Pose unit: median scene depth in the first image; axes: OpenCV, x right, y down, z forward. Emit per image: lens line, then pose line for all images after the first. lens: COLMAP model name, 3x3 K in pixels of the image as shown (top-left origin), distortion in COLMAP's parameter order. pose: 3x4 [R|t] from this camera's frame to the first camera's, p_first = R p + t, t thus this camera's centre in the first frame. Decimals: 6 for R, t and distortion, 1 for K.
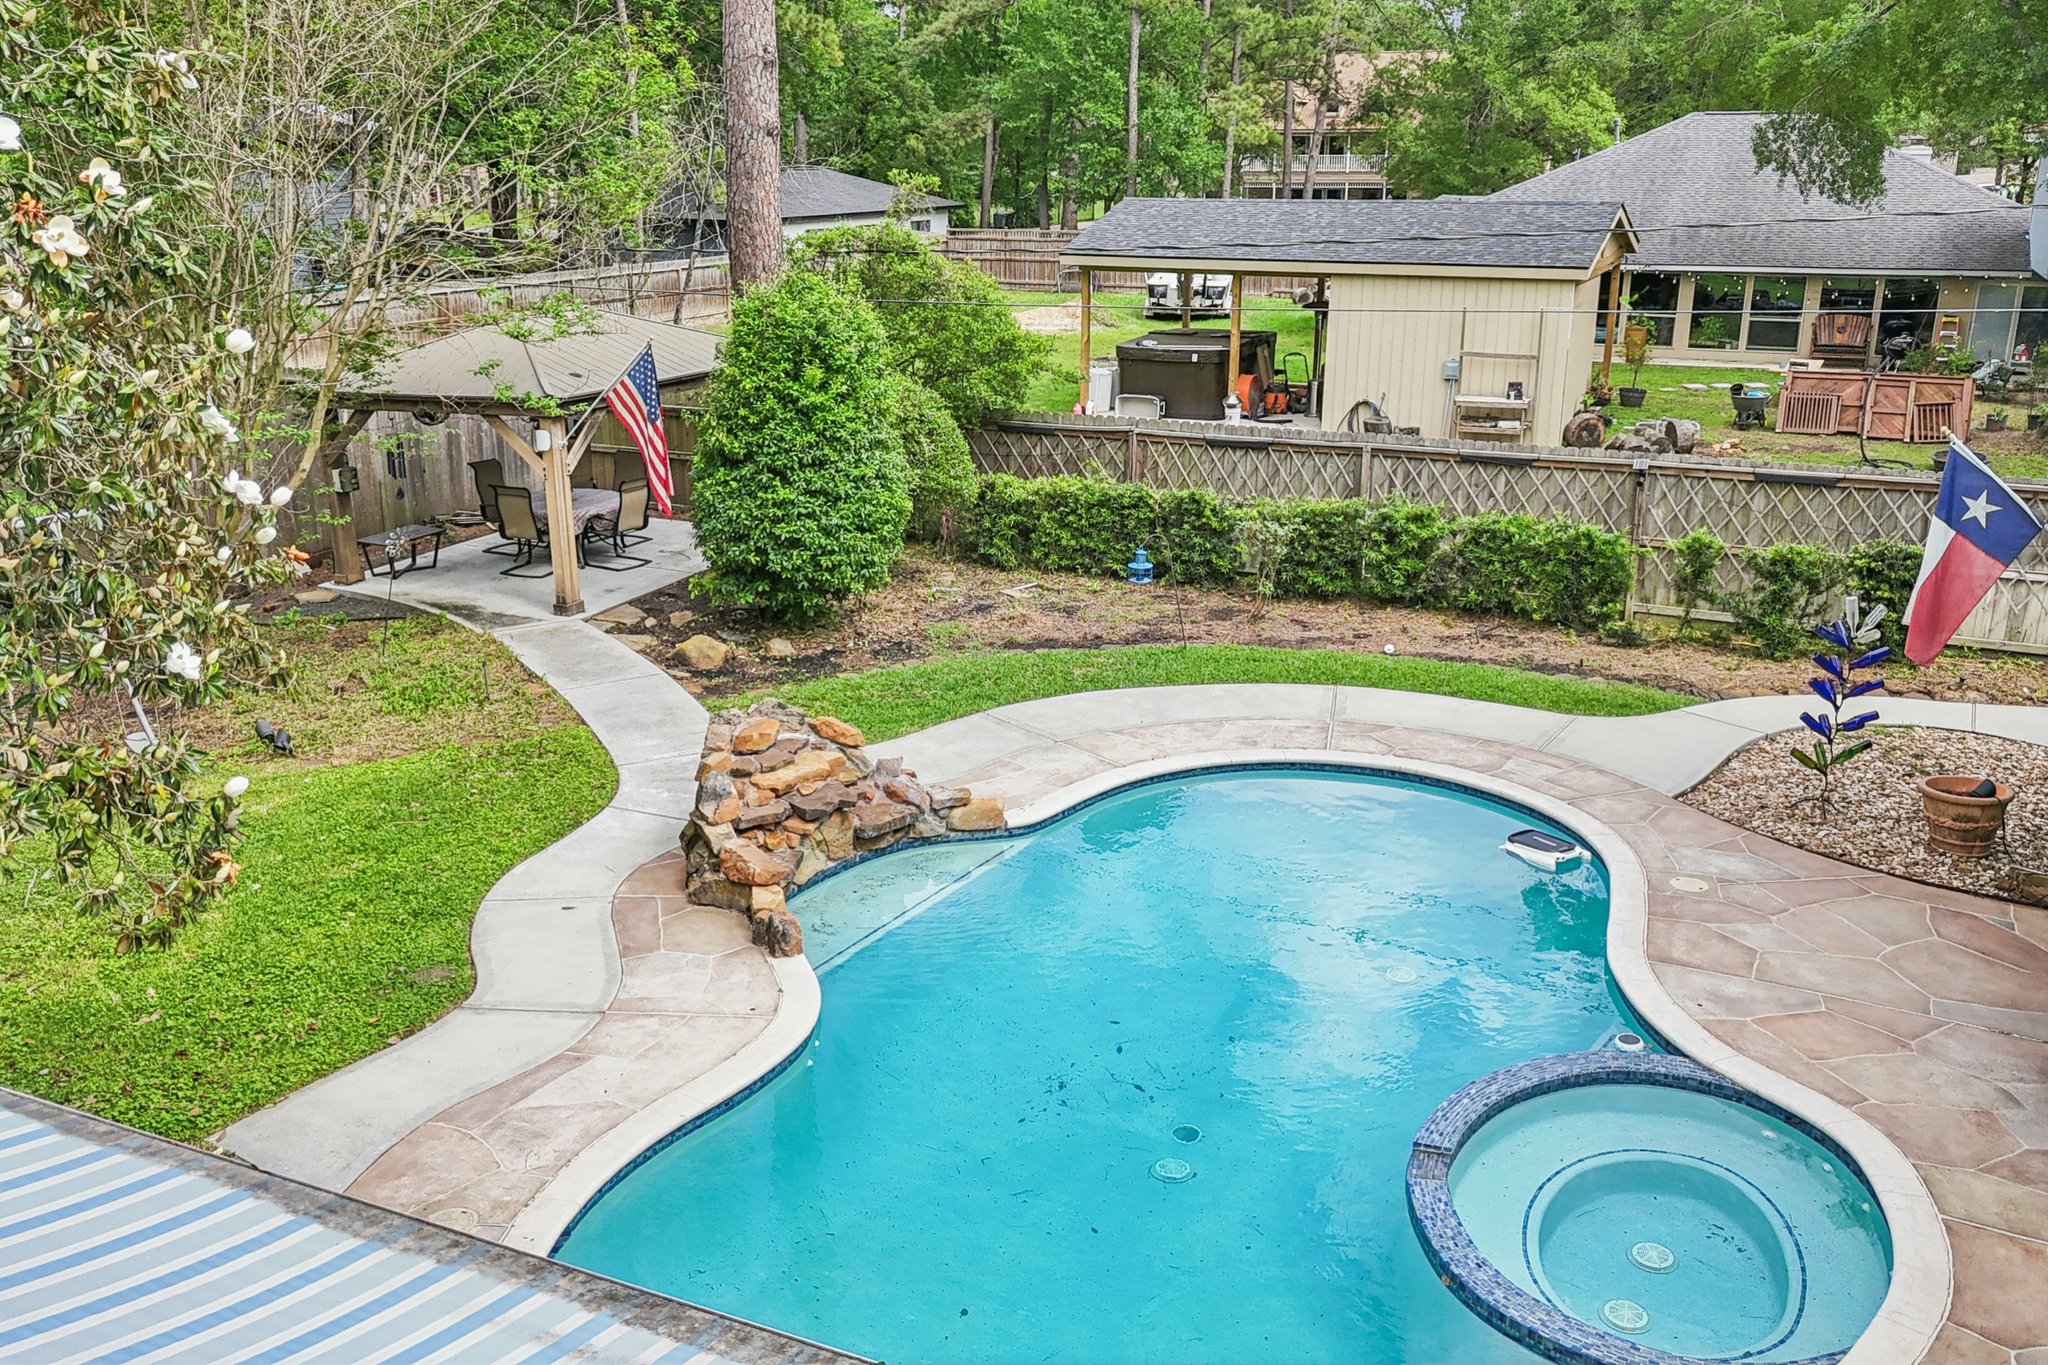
lens RADIAL K [[1784.4, 0, 1024.0], [0, 1784.4, 682.5], [0, 0, 1]] dist [0.145963, -0.253991]
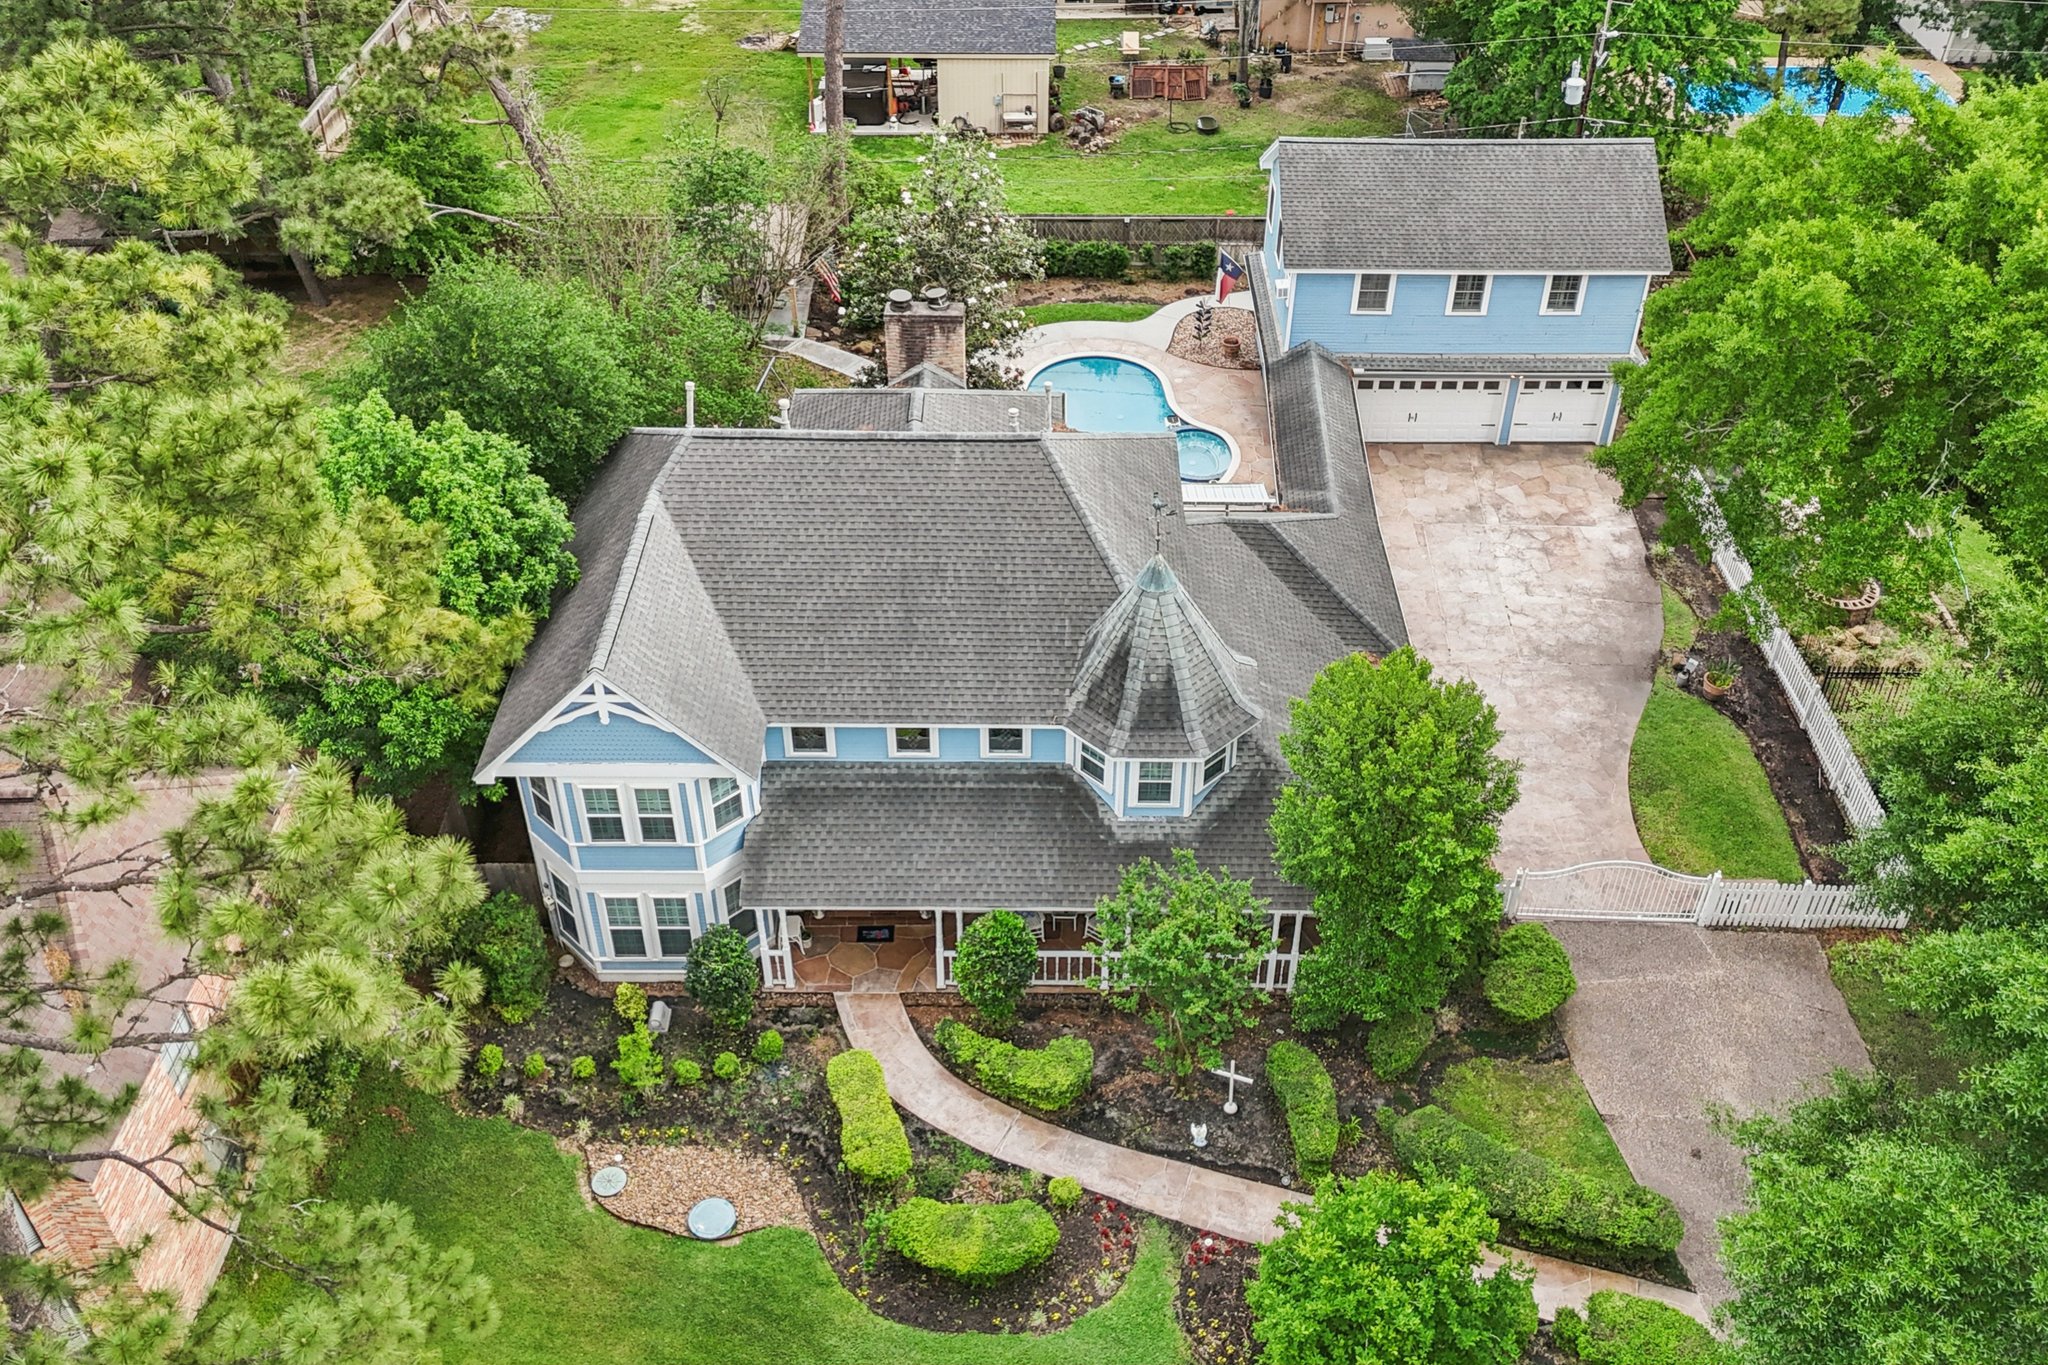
lens RADIAL K [[1784.4, 0, 1024.0], [0, 1784.4, 682.5], [0, 0, 1]] dist [0.145963, -0.253991]
pose [[0.911598, -0.255314, 0.322186, -0.619751], [0.118153, 0.913408, 0.389521, -0.381531], [-0.393737, -0.317019, 0.862827, -1.120449]]
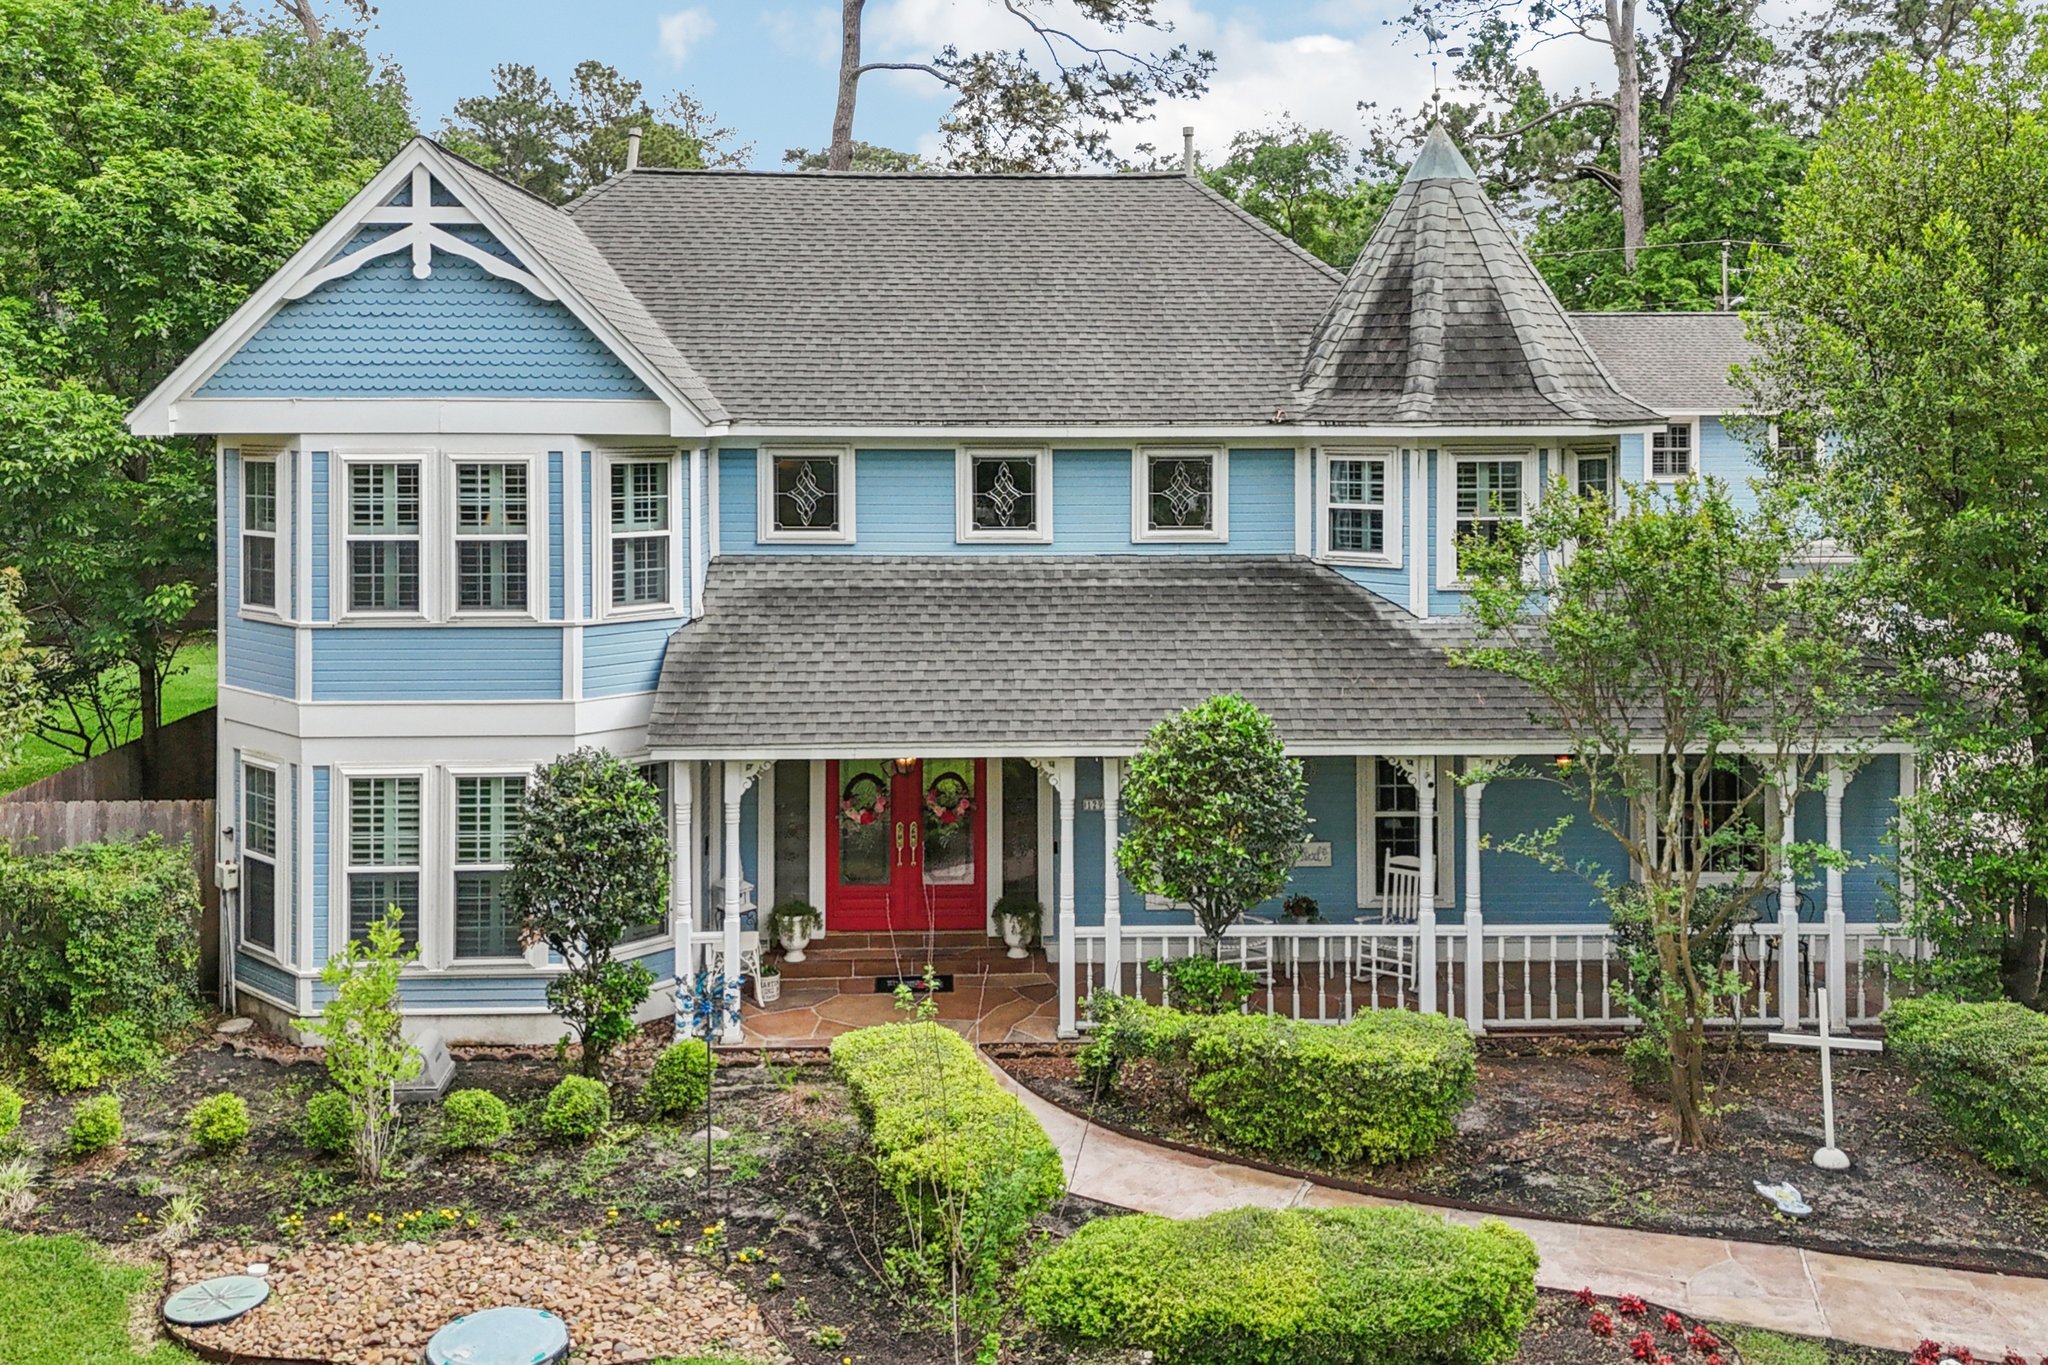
lens RADIAL K [[1855.4, 0, 1017.8], [0, 1855.4, 447.3], [0, 0, 1]] dist [0.079491, -0.056774]
pose [[0.892395, -0.006602, 0.451207, -0.603211], [0.130452, 0.960975, -0.243945, 0.195151], [-0.431988, 0.276556, 0.858431, -0.680931]]
